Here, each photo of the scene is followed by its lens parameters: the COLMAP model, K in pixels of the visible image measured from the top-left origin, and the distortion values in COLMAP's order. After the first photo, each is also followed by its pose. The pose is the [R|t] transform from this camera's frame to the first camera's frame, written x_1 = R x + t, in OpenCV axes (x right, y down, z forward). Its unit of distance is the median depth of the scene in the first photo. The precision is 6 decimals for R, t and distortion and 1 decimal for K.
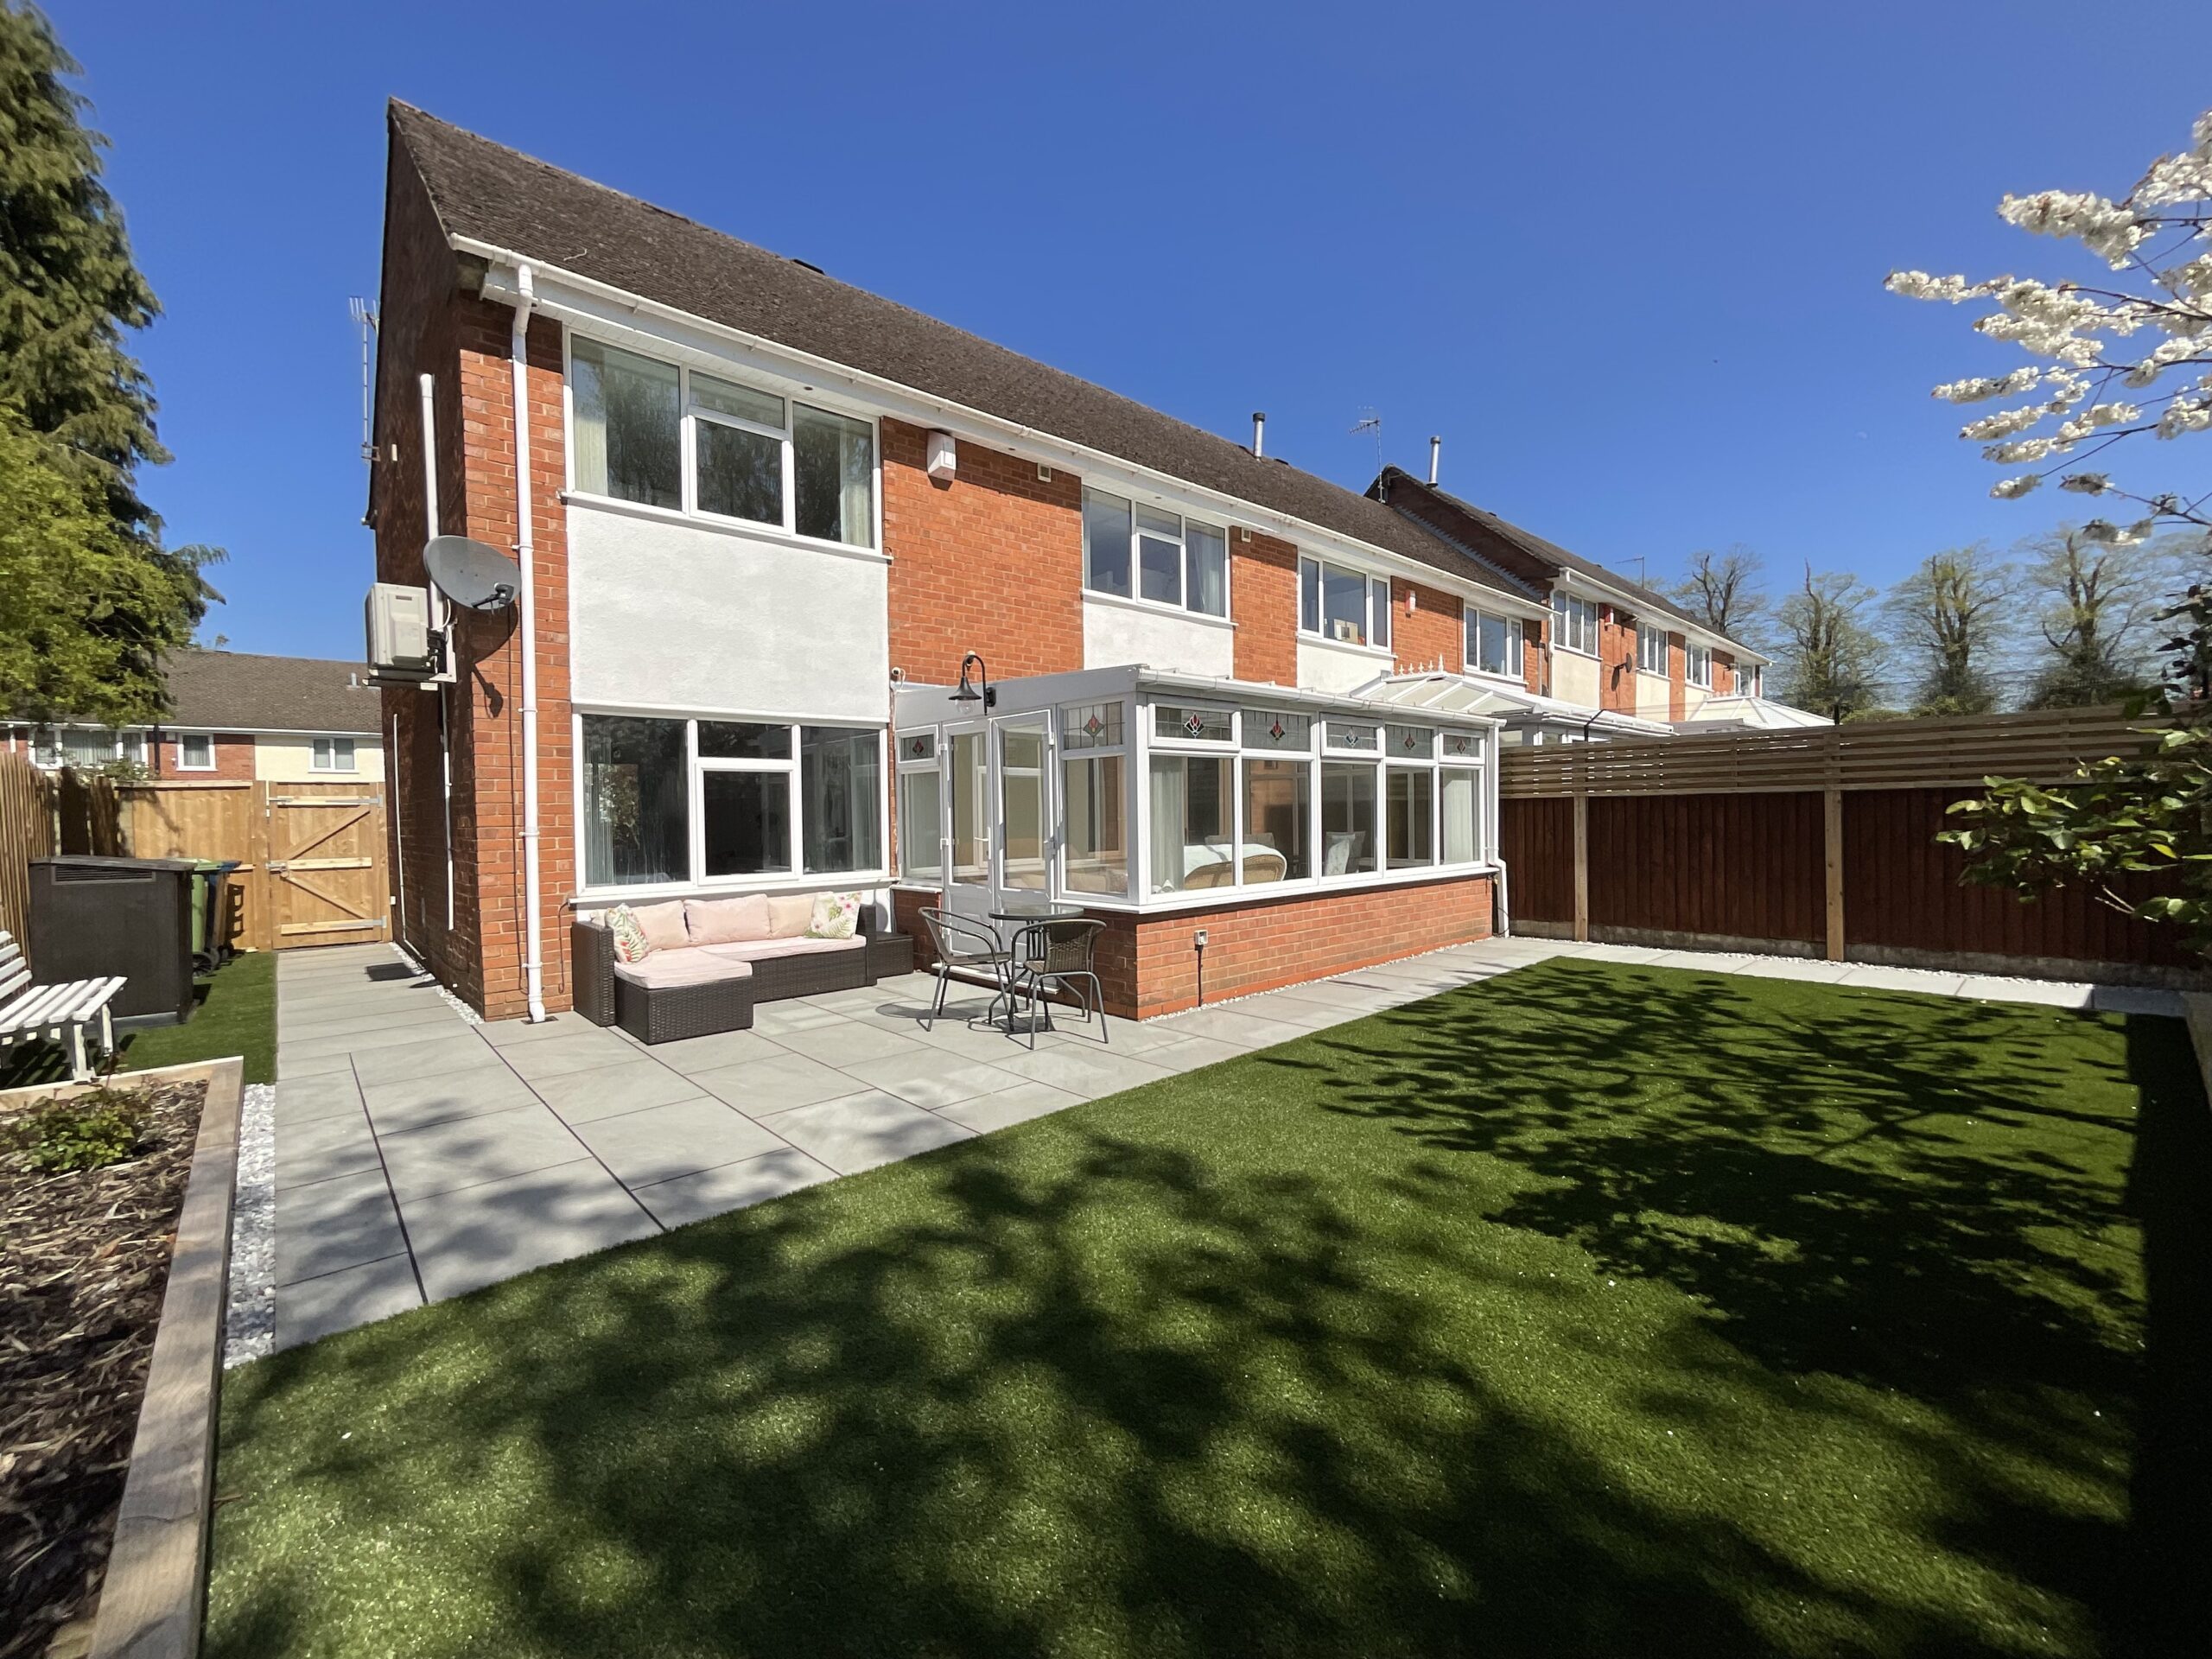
lens RADIAL K [[898.0, 0, 1108.6], [0, 898.0, 827.0], [0, 0, 1]] dist [-0.003926, 0.001135]
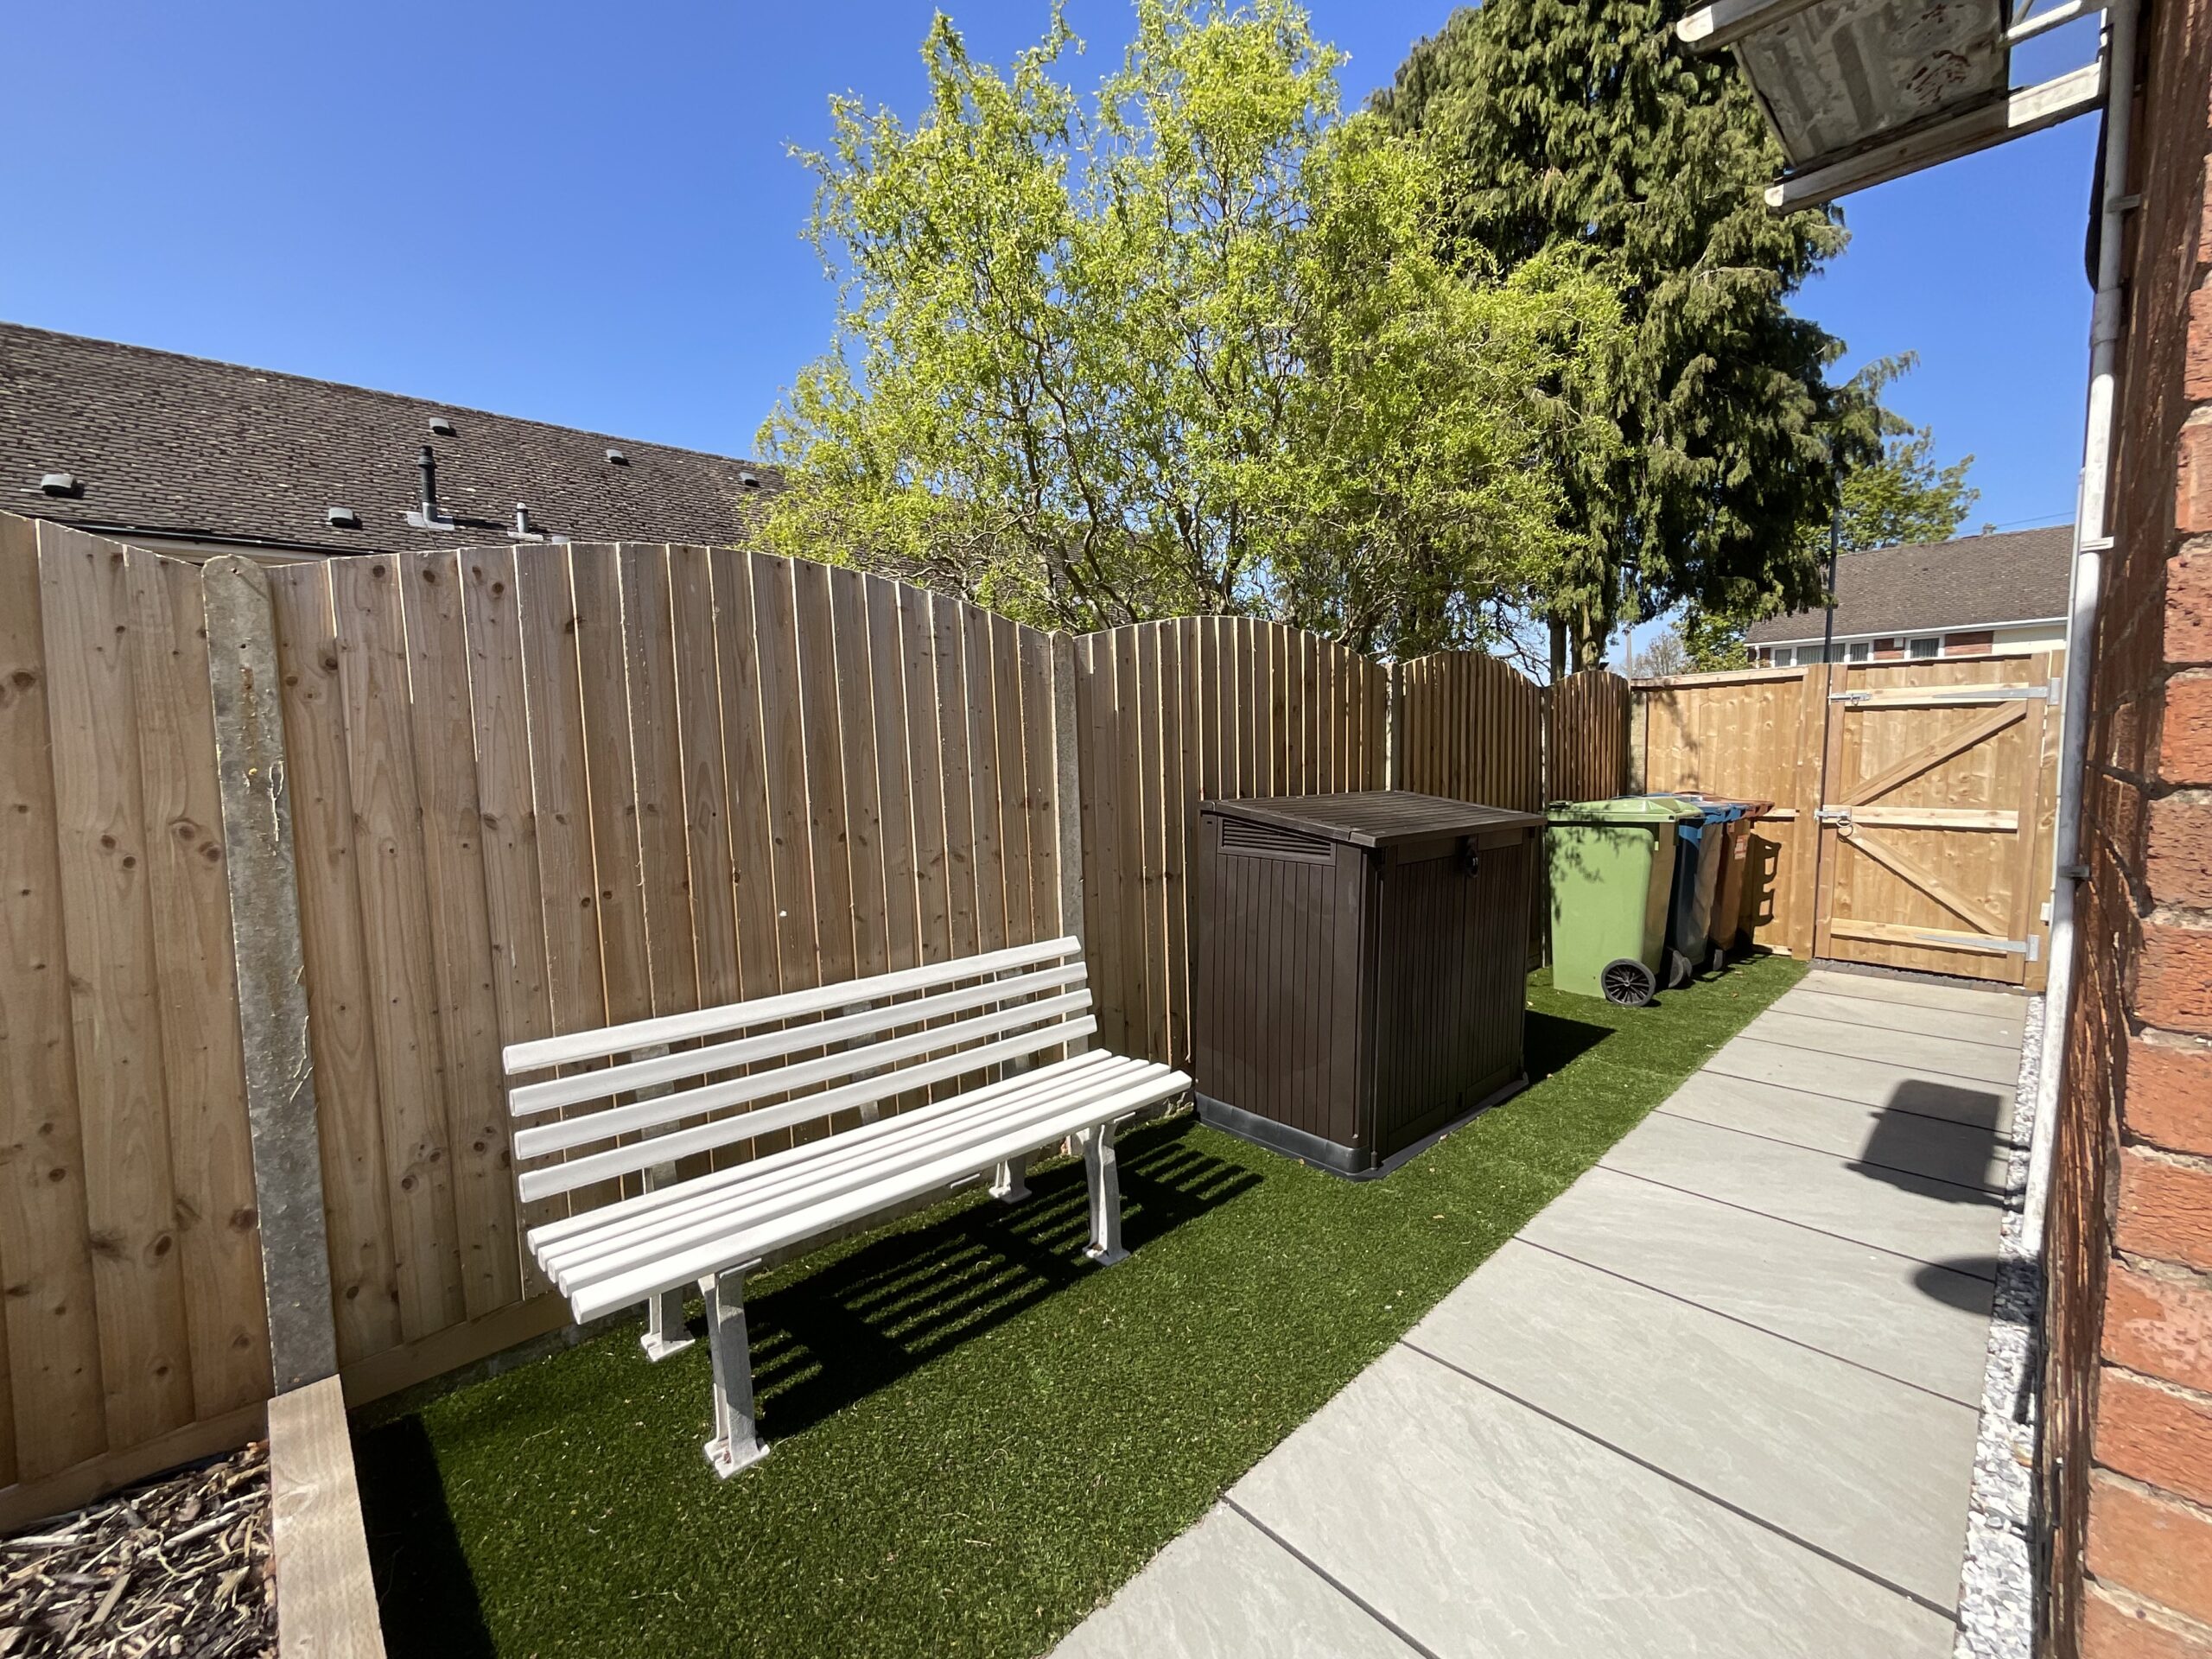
lens RADIAL K [[898.0, 0, 1087.3], [0, 898.0, 831.0], [0, 0, 1]] dist [-0.003926, 0.001135]
pose [[-0.000239, 0.106226, -0.994342, -0.862639], [-0.006915, 0.994318, 0.106225, -0.007889], [0.999976, 0.006902, 0.000497, 1.253011]]
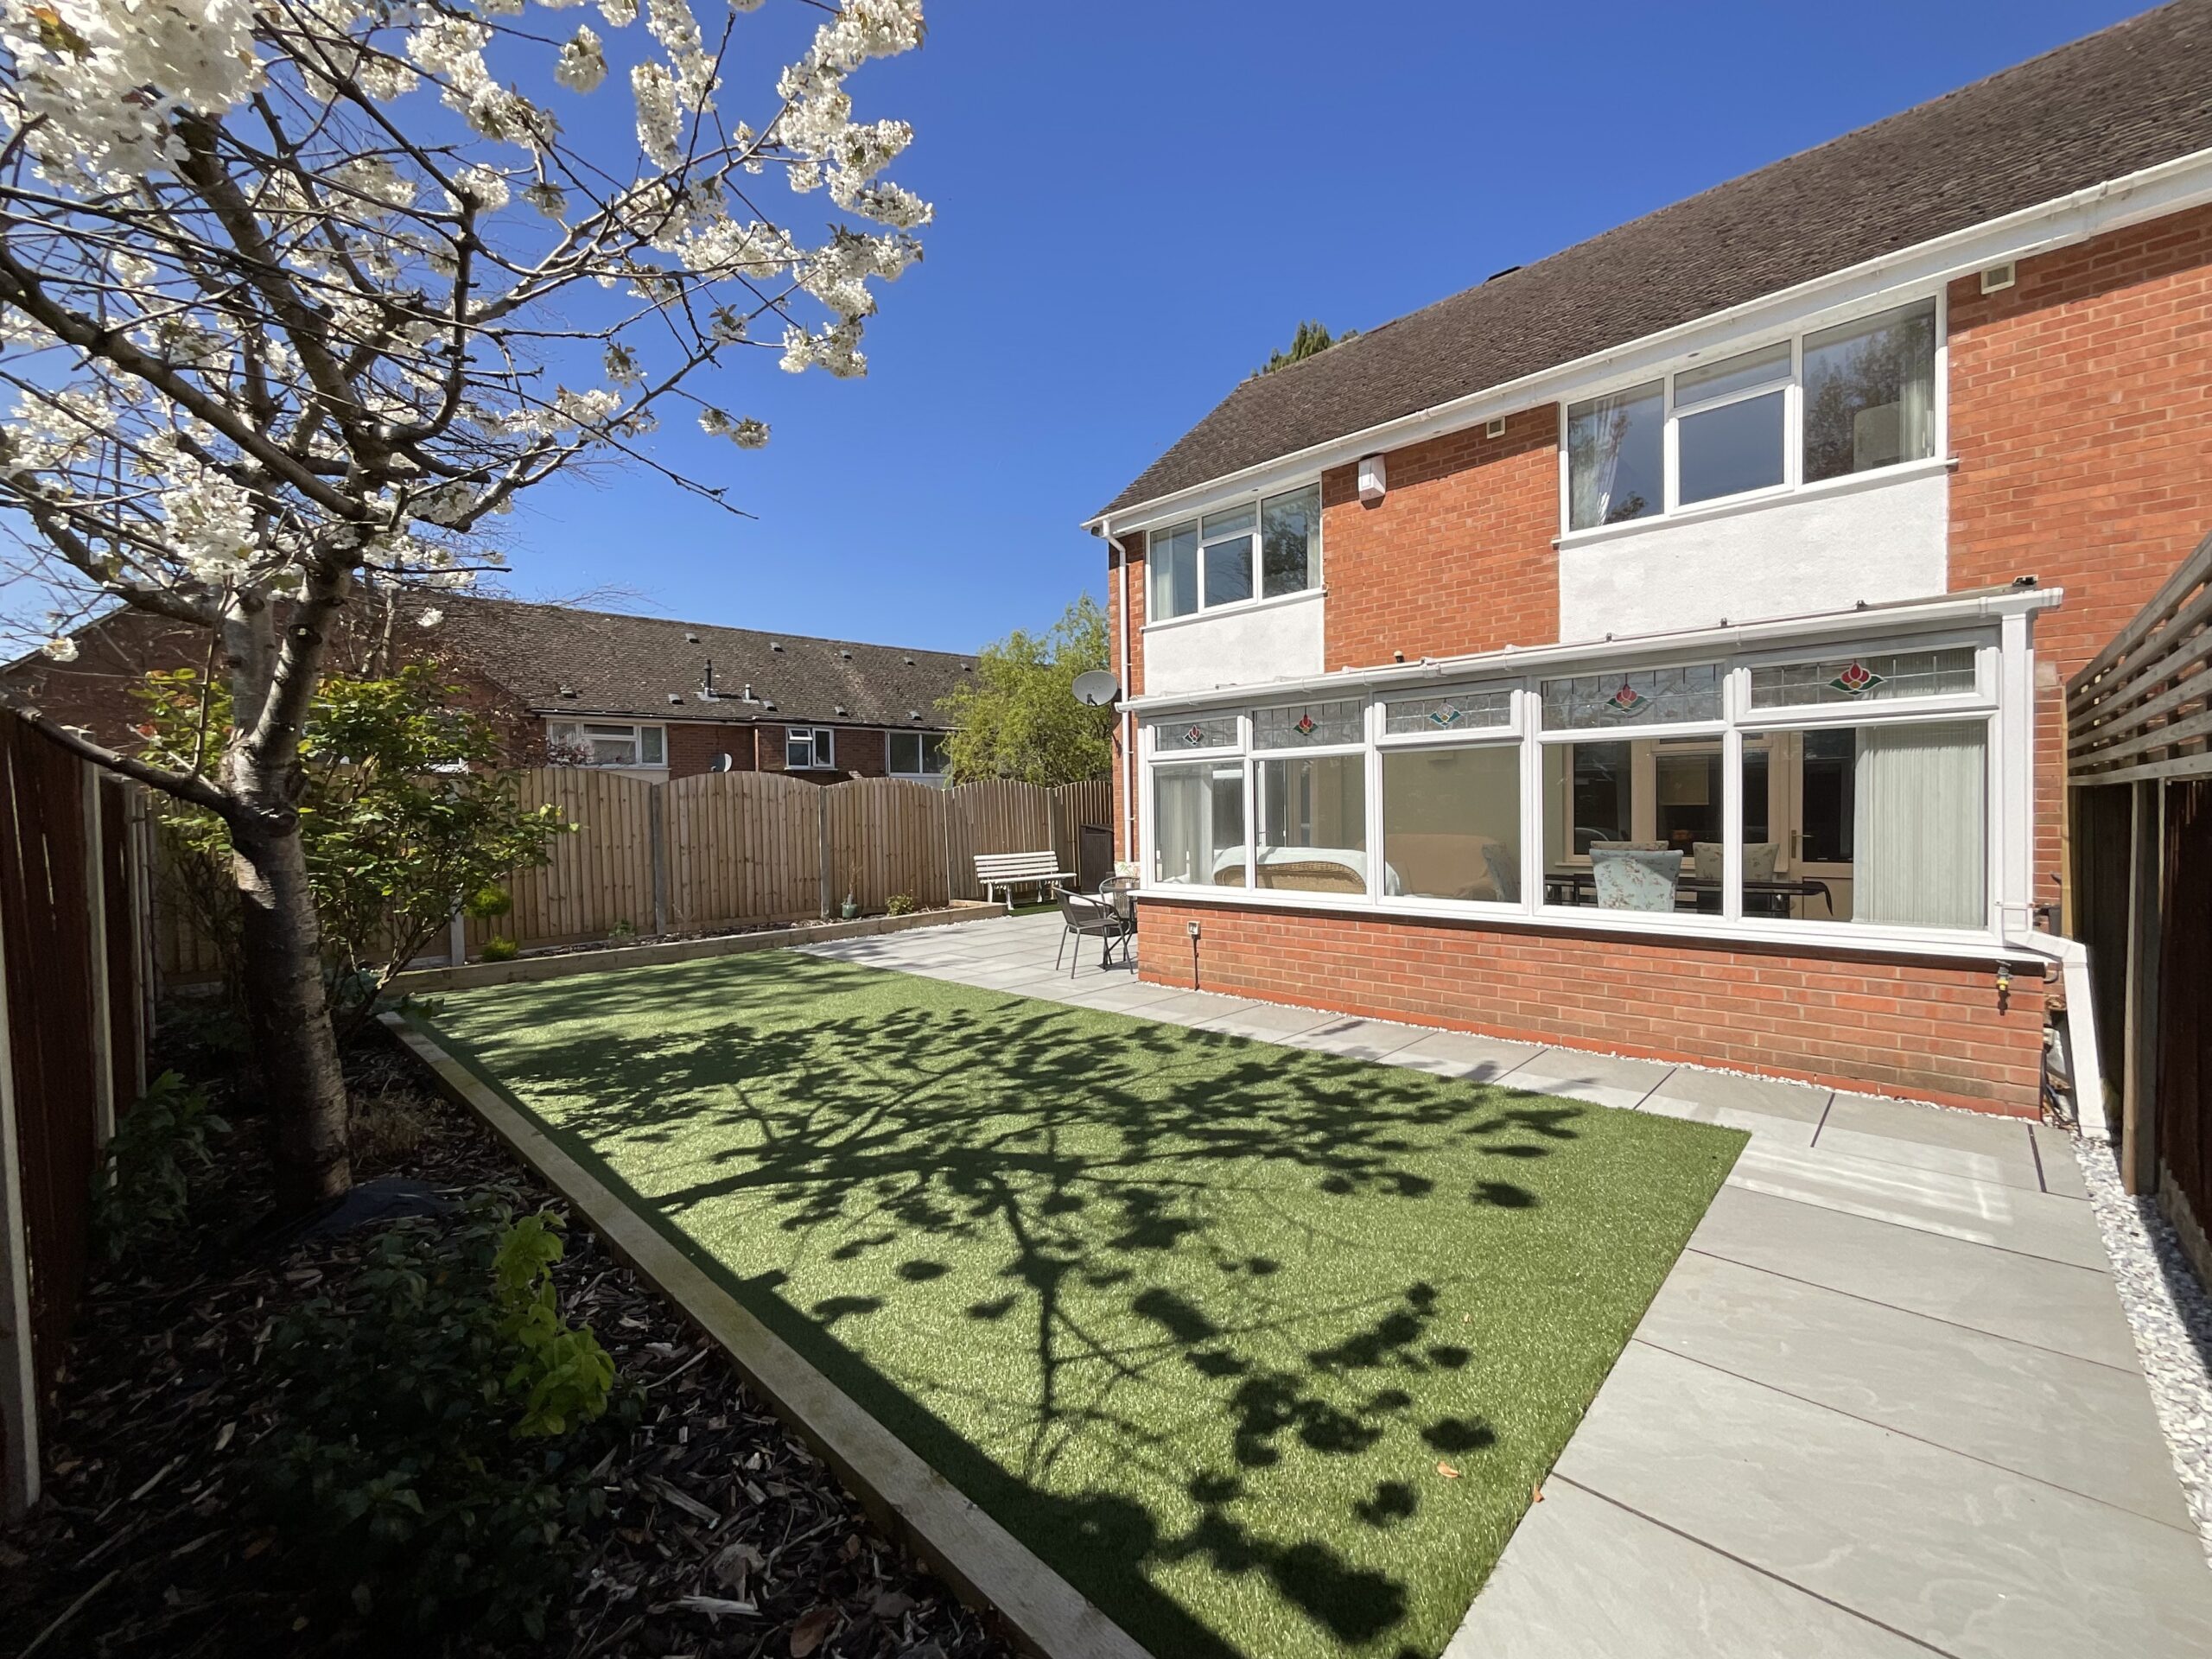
lens RADIAL K [[898.0, 0, 1103.5], [0, 898.0, 830.6], [0, 0, 1]] dist [-0.003926, 0.001135]
pose [[0.071977, 0.037767, -0.996691, 1.764530], [-0.000646, 0.999284, 0.037818, -0.056400], [0.997406, -0.002078, 0.071950, 1.189508]]
